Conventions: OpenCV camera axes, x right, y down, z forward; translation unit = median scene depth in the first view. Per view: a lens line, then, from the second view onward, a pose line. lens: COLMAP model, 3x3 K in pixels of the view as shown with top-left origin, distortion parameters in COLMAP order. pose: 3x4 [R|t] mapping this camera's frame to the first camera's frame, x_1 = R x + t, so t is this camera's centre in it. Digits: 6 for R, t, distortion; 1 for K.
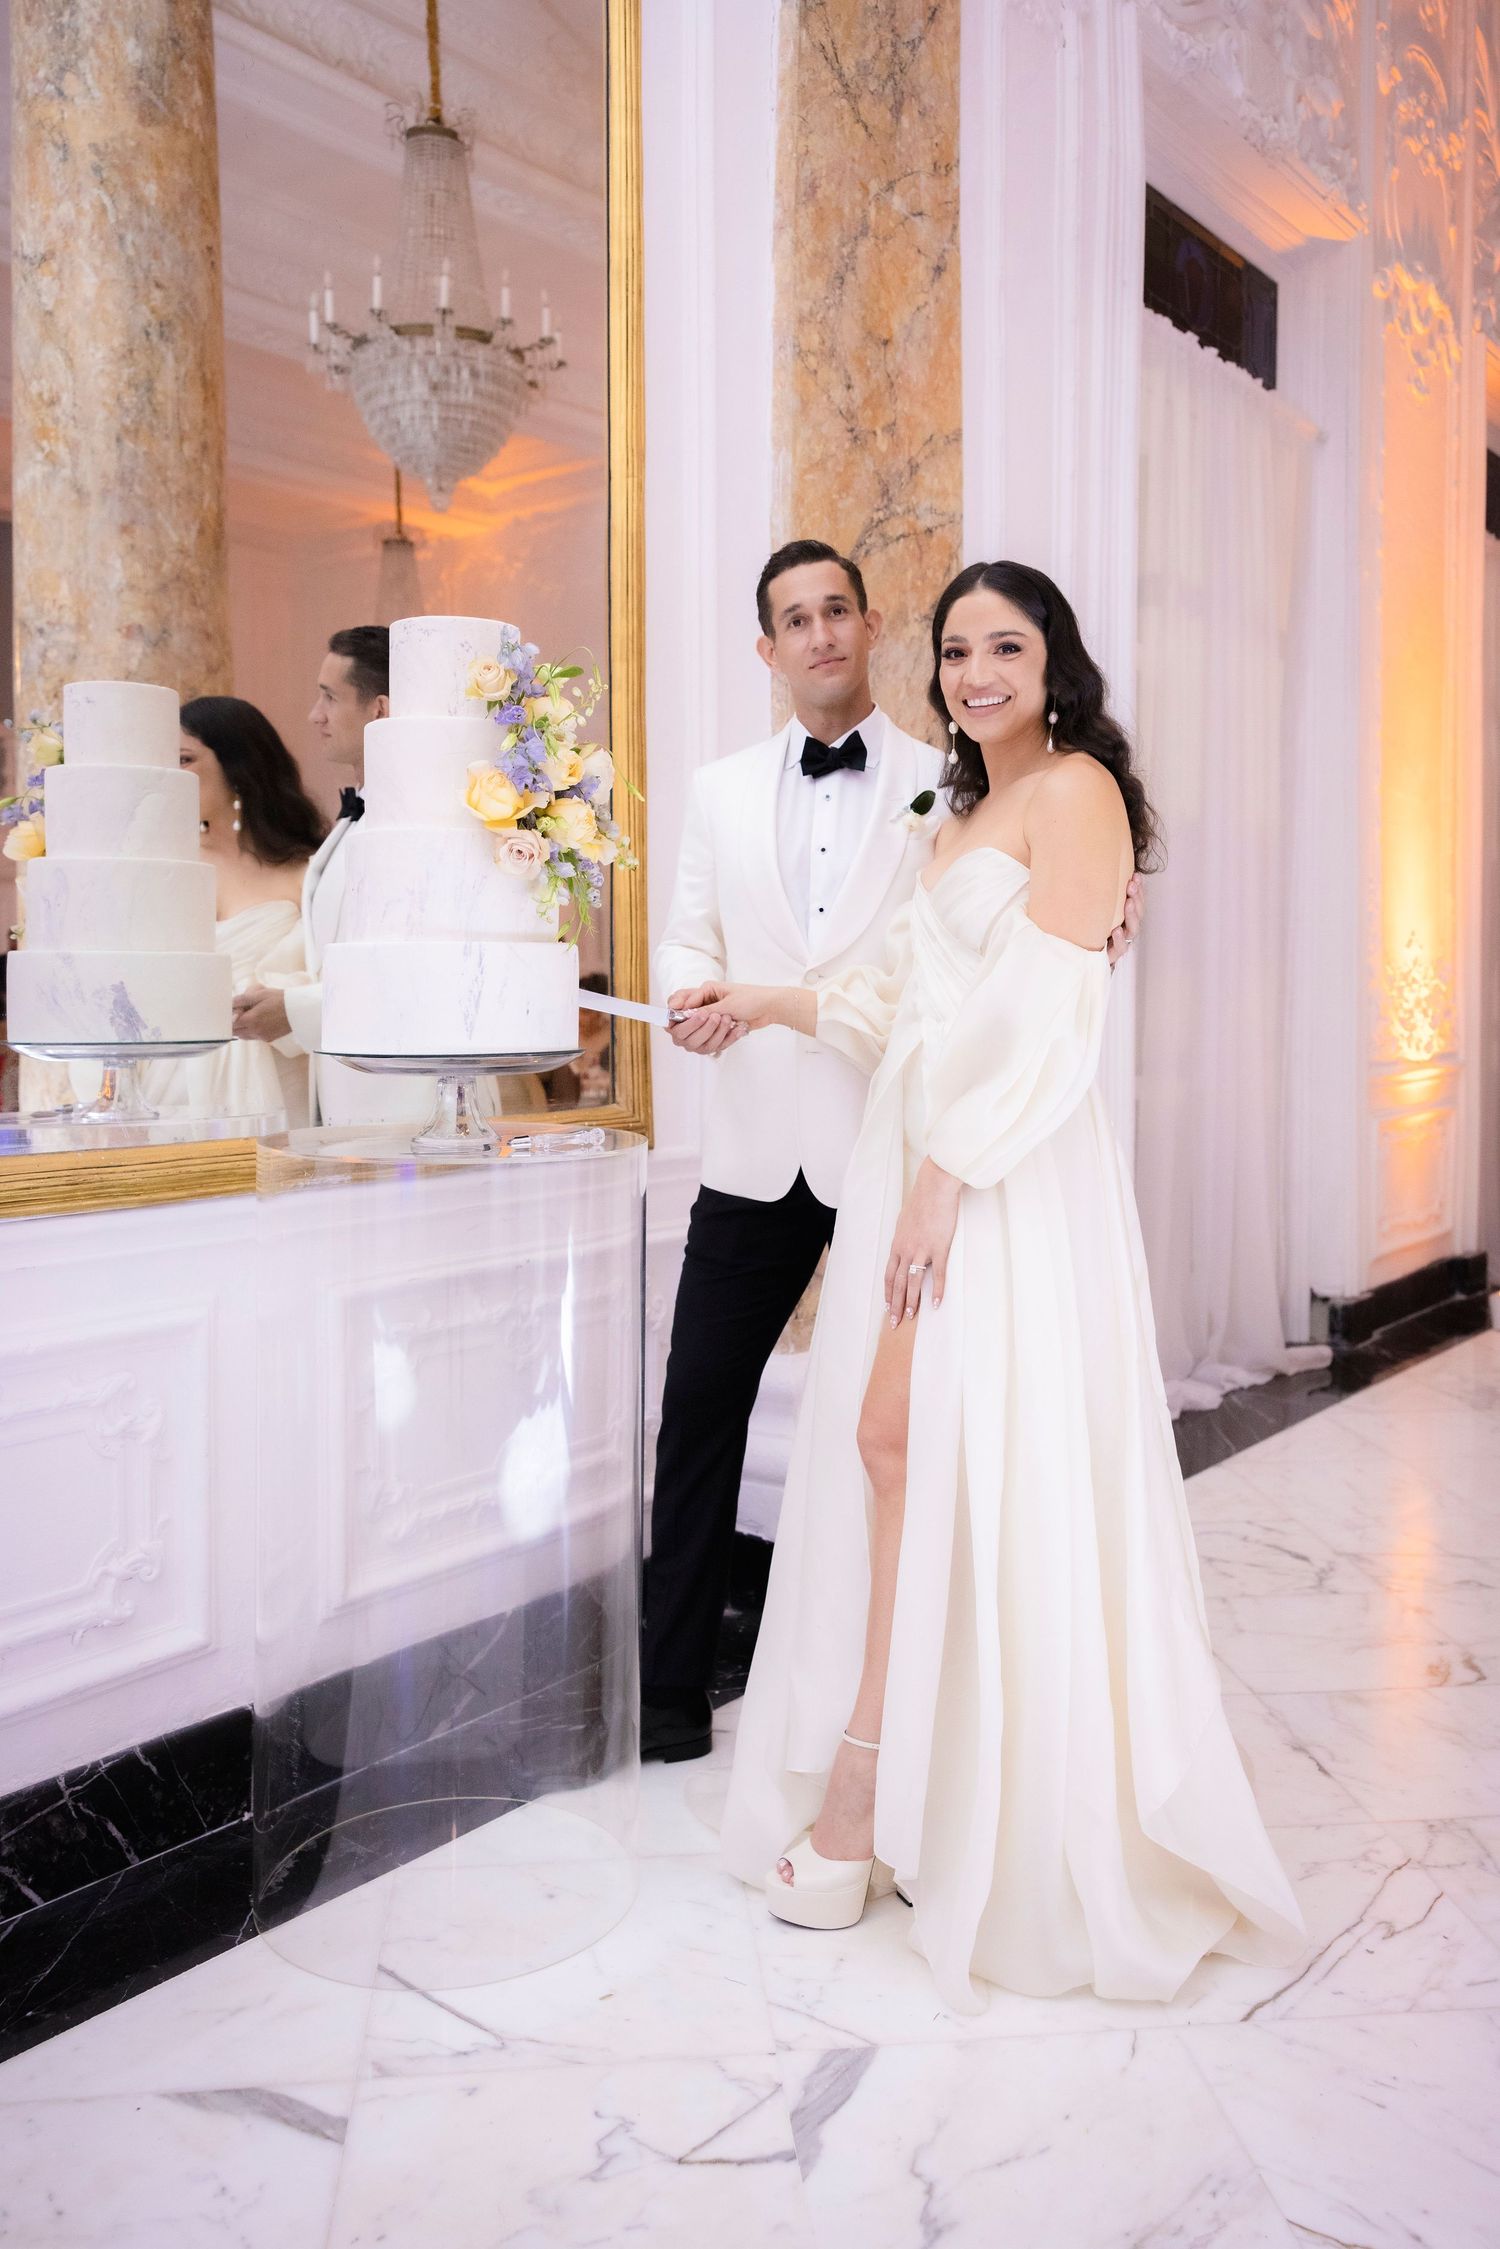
lens RADIAL K [[1846.2, 0, 756.2], [0, 1846.2, 1119.3], [0, 0, 1]] dist [0.000382, -0.001987]
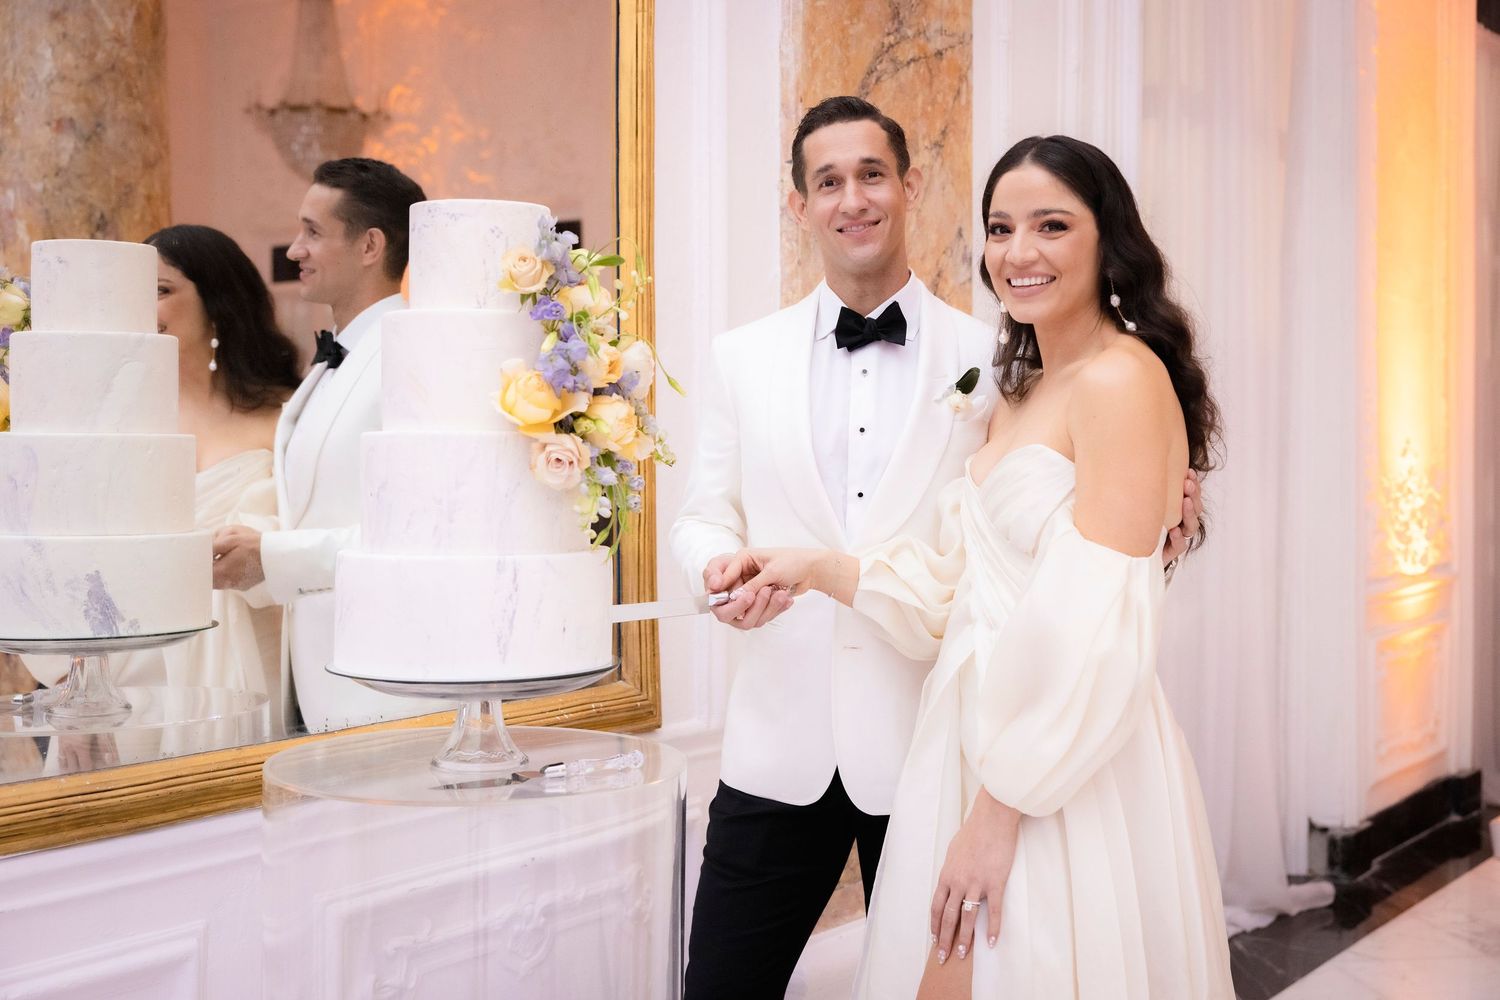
lens RADIAL K [[1937.5, 0, 747.5], [0, 1937.5, 499.5], [0, 0, 1]] dist [0.004605, 0.000000]
pose [[0.998590, 0.002321, 0.053036, -0.065722], [-0.001254, 0.999796, -0.020155, -0.081541], [-0.053072, 0.020060, 0.998389, 0.021358]]
